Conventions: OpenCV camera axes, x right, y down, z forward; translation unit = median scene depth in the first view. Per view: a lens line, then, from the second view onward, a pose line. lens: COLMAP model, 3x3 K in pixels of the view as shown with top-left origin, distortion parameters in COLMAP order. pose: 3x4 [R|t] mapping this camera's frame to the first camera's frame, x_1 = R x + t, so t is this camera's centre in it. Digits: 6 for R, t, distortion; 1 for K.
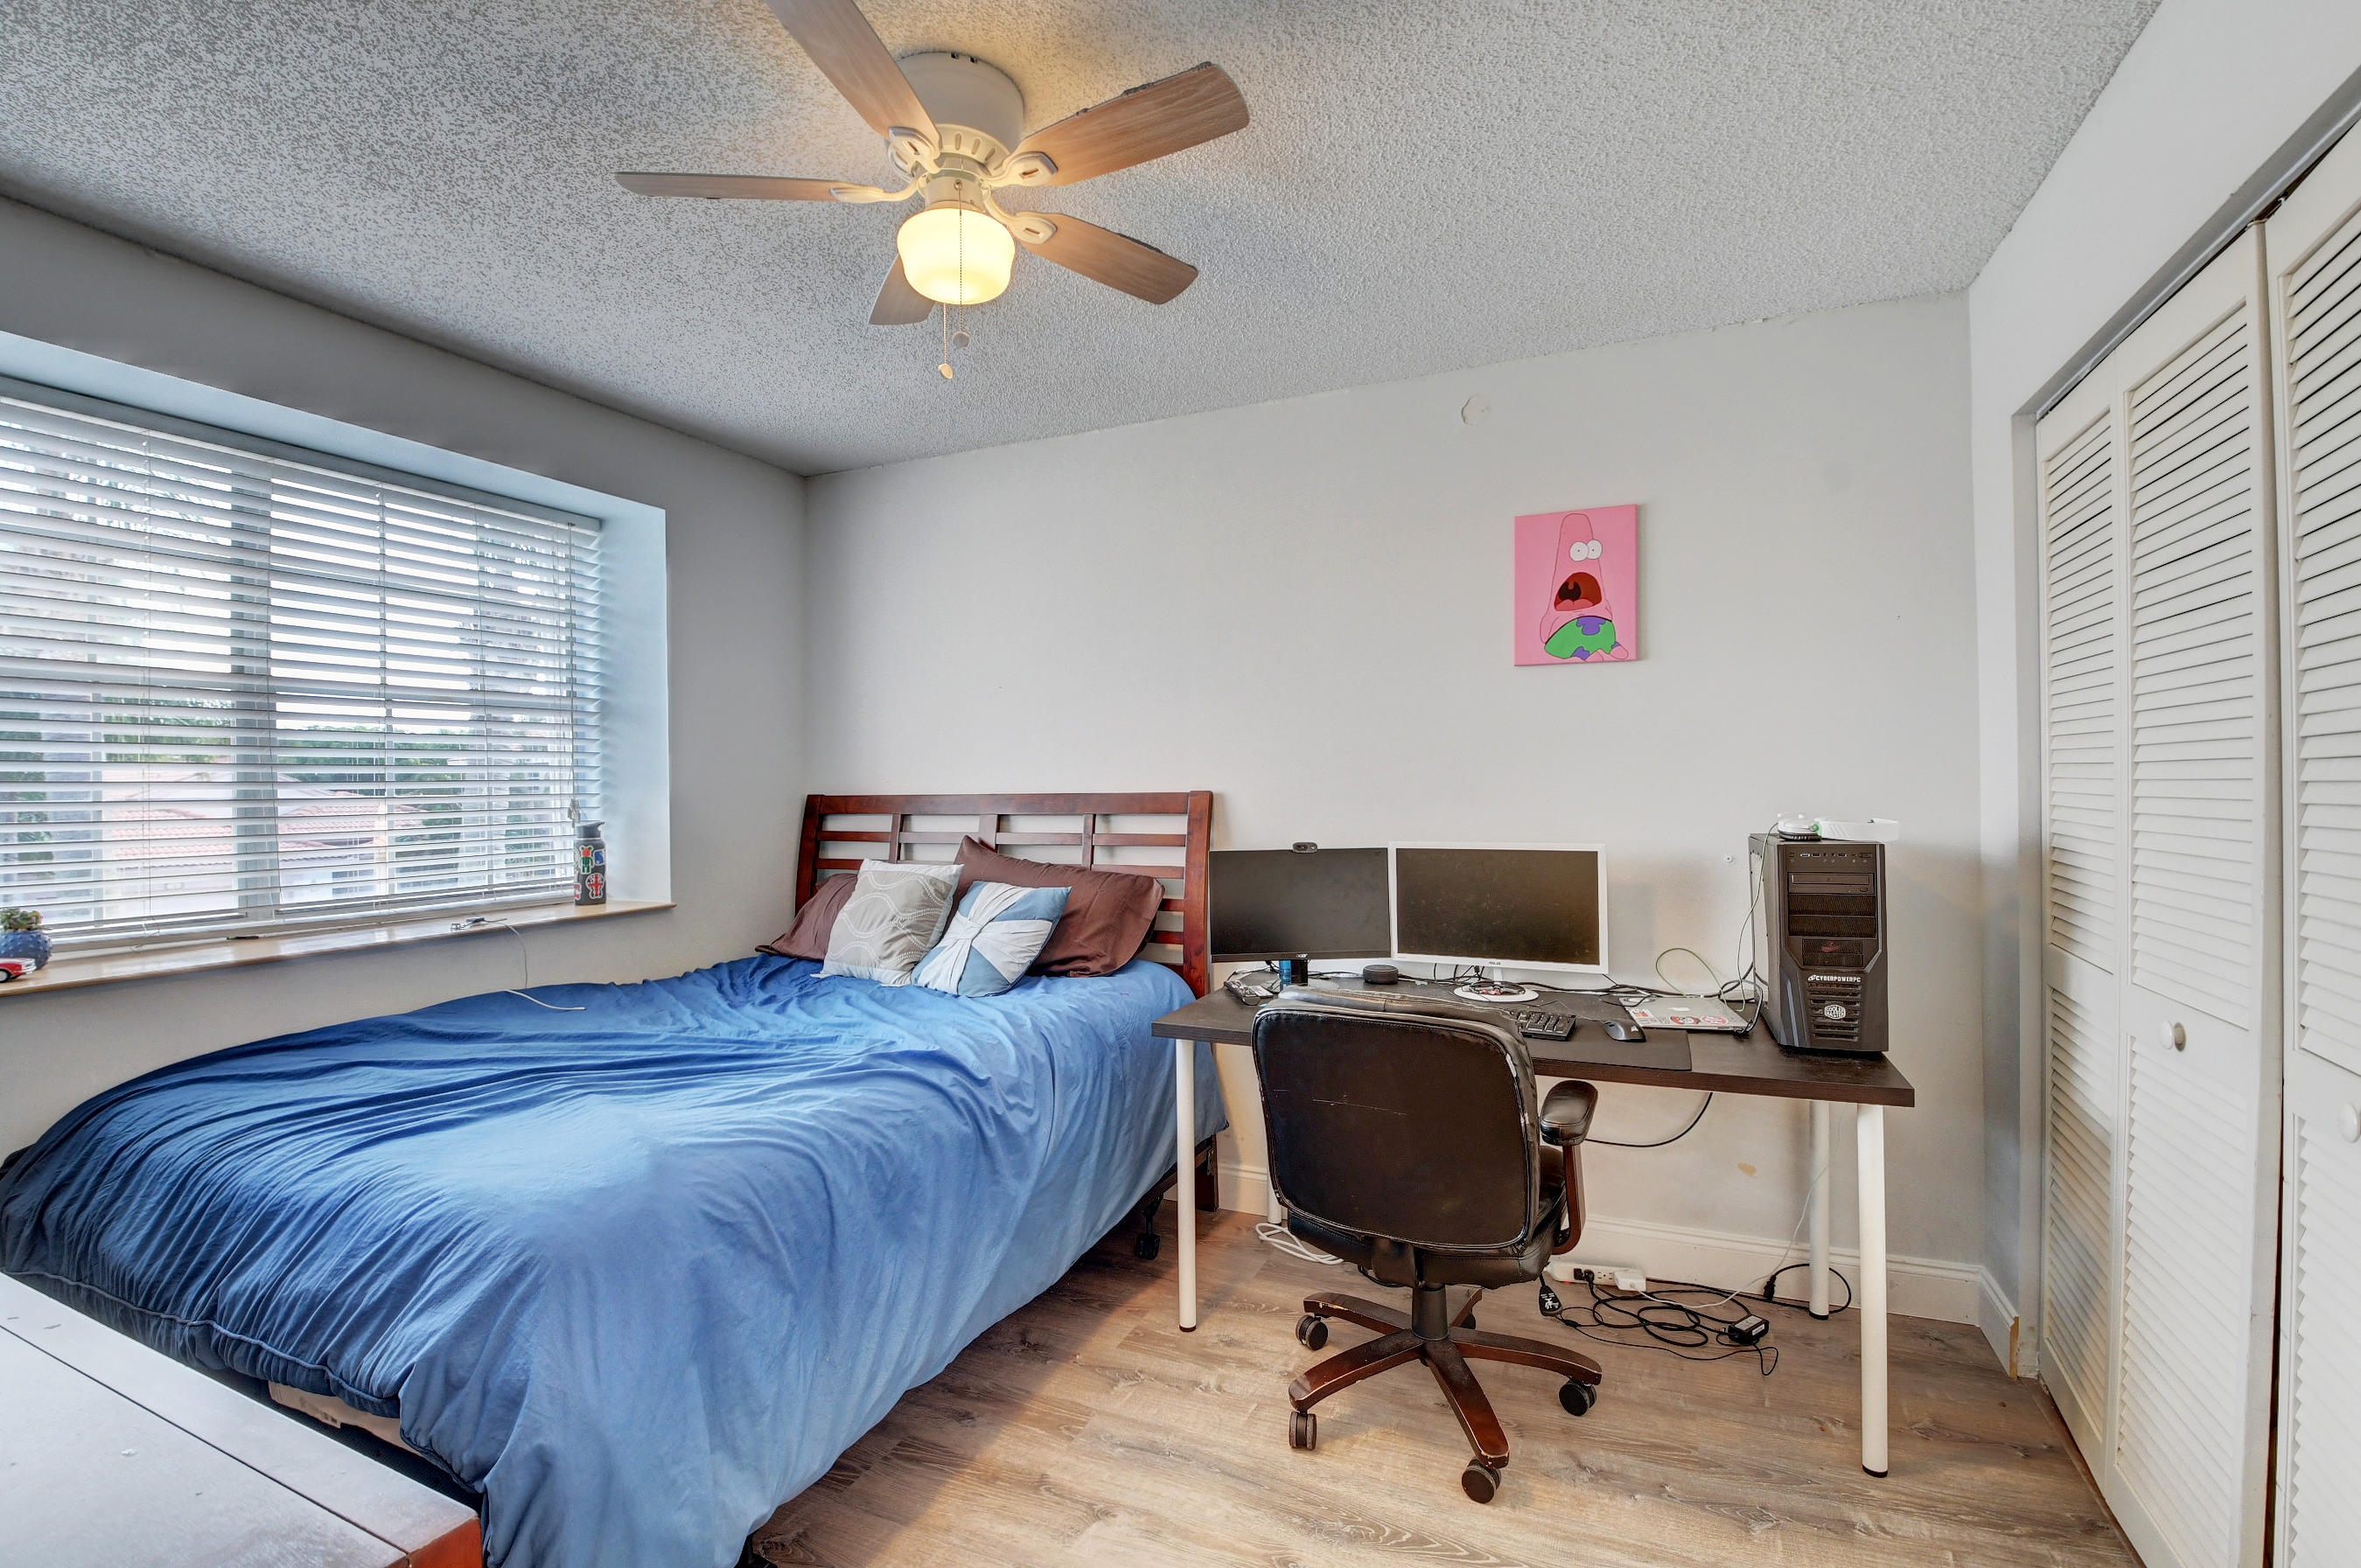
lens RADIAL K [[1025.6, 0, 1192.1], [0, 1025.6, 786.0], [0, 0, 1]] dist [0.020652, -0.026937]
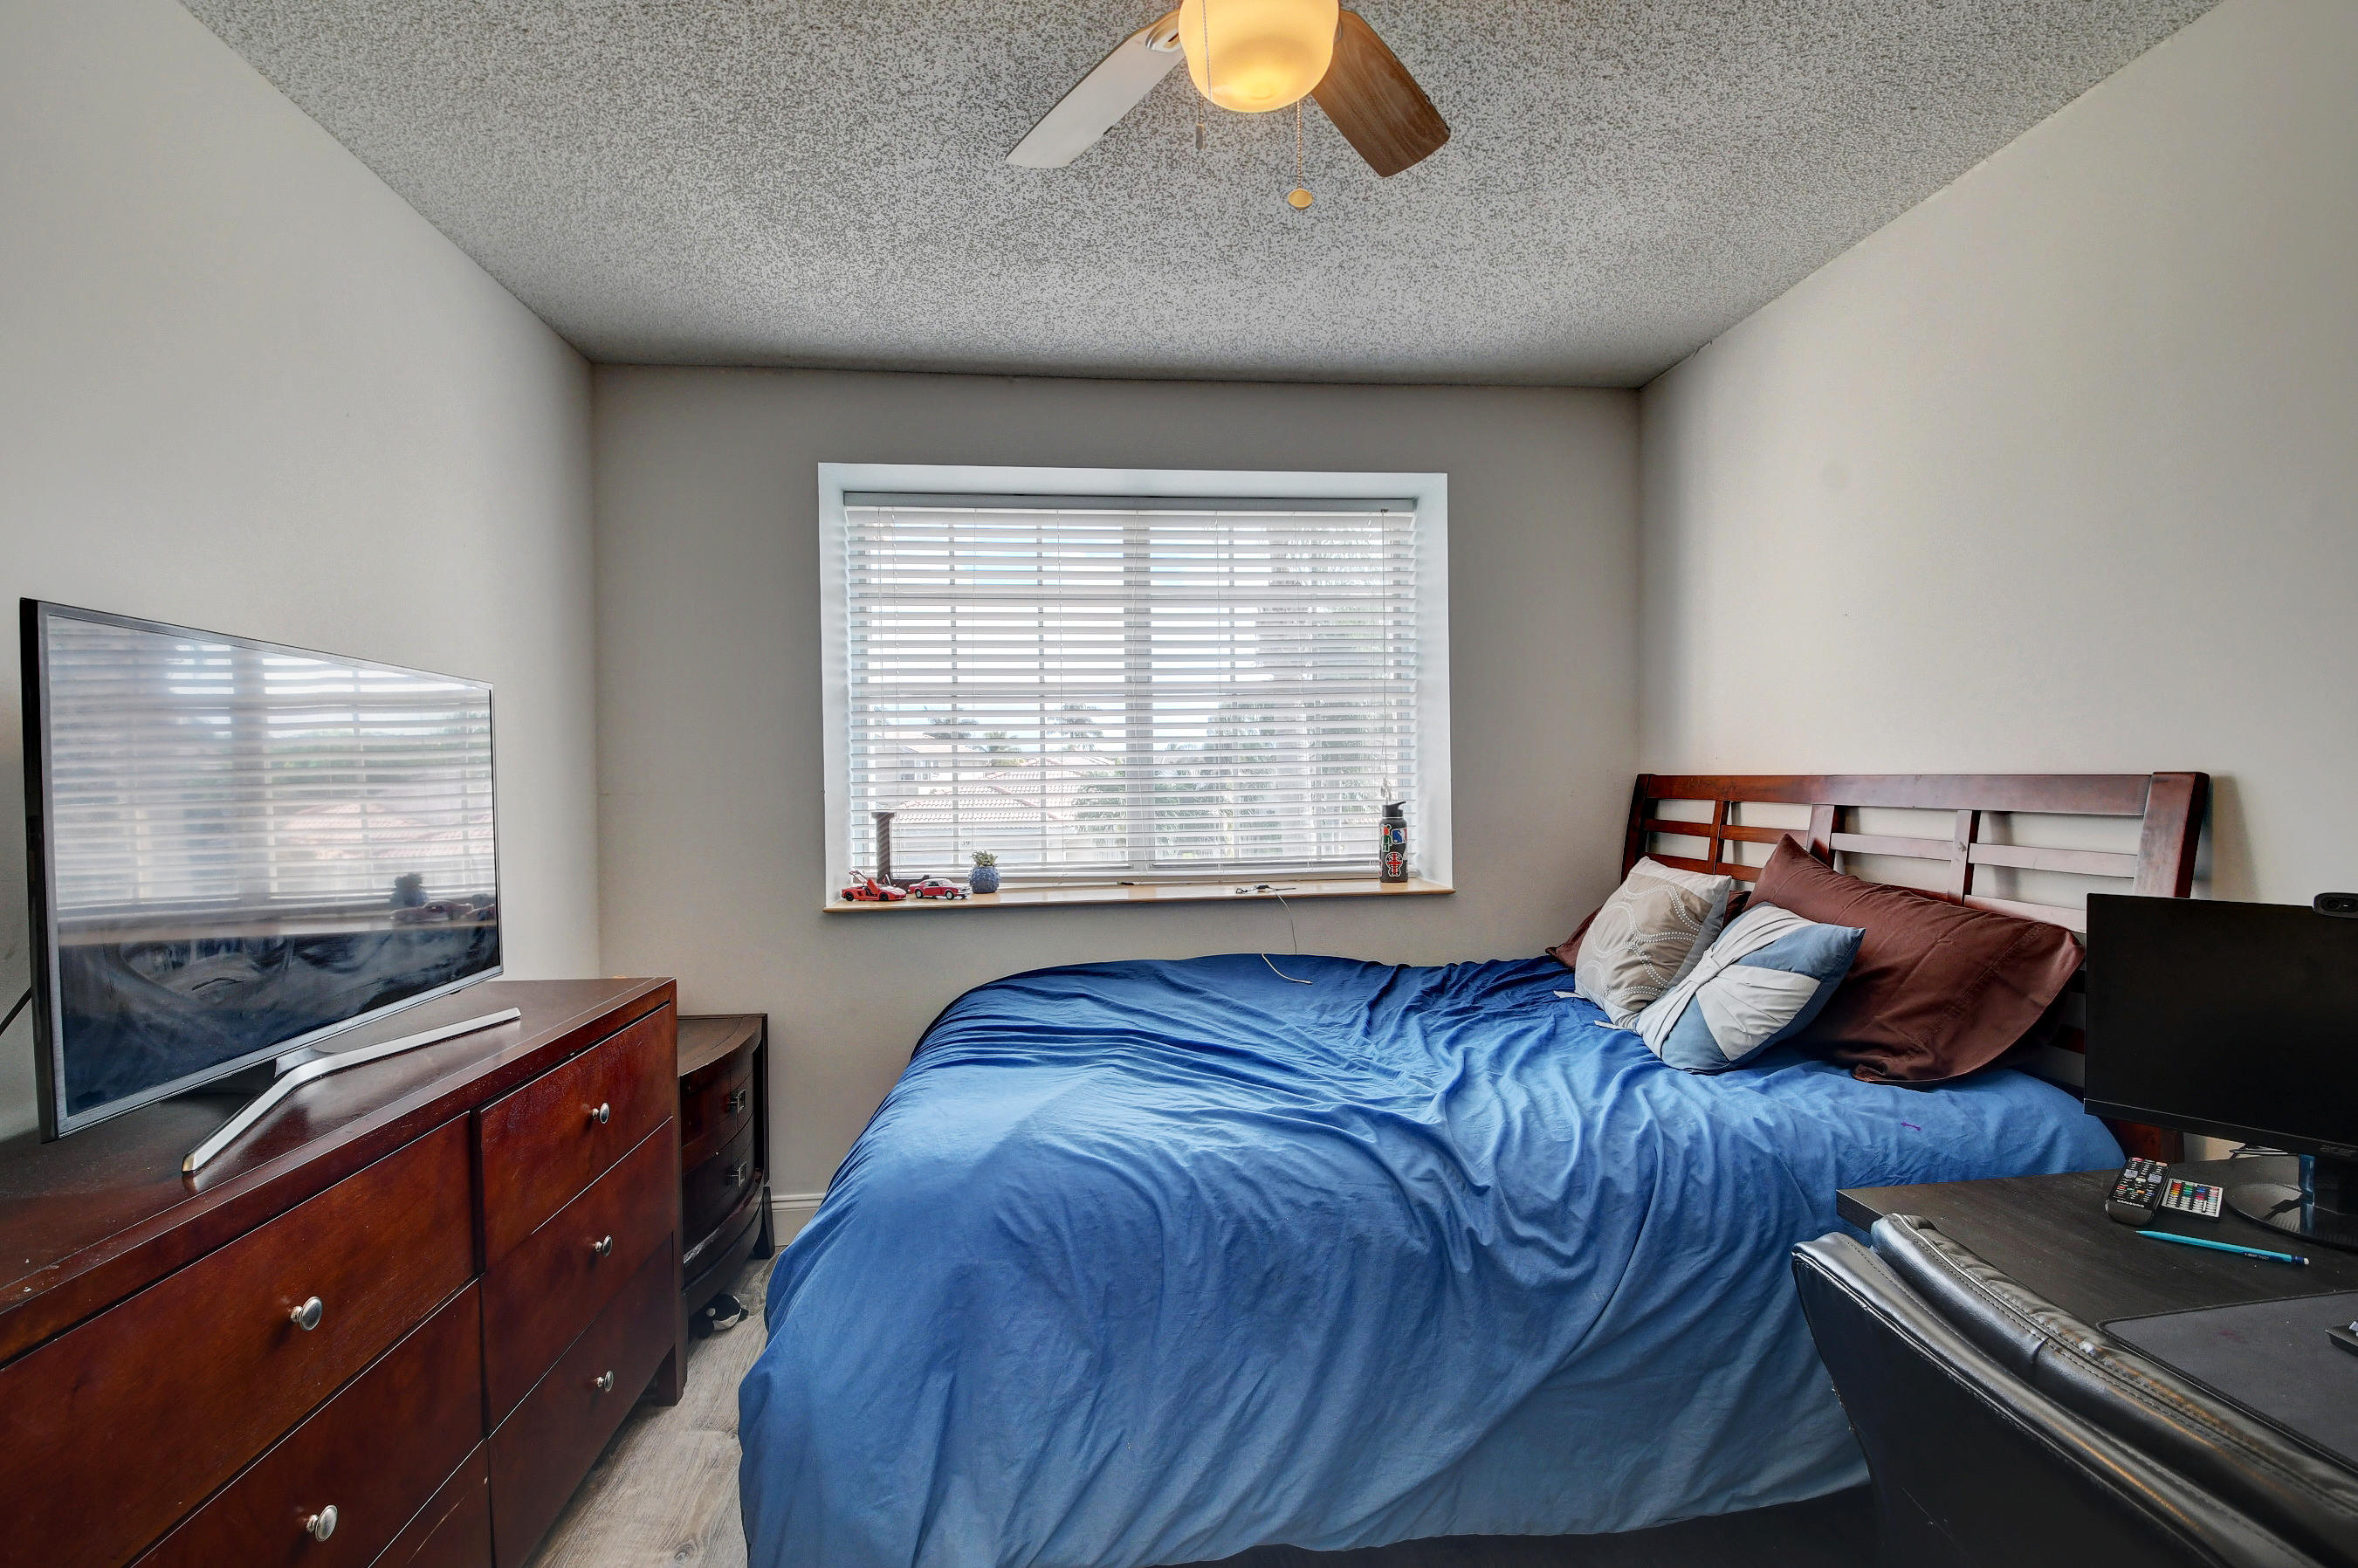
lens RADIAL K [[1039.8, 0, 1179.0], [0, 1039.8, 784.0], [0, 0, 1]] dist [0.017922, -0.027707]
pose [[0.497069, 0.012125, -0.867626, 0.248411], [0.007543, 0.999804, 0.018294, -0.002954], [0.867678, -0.015638, 0.496880, 0.378885]]
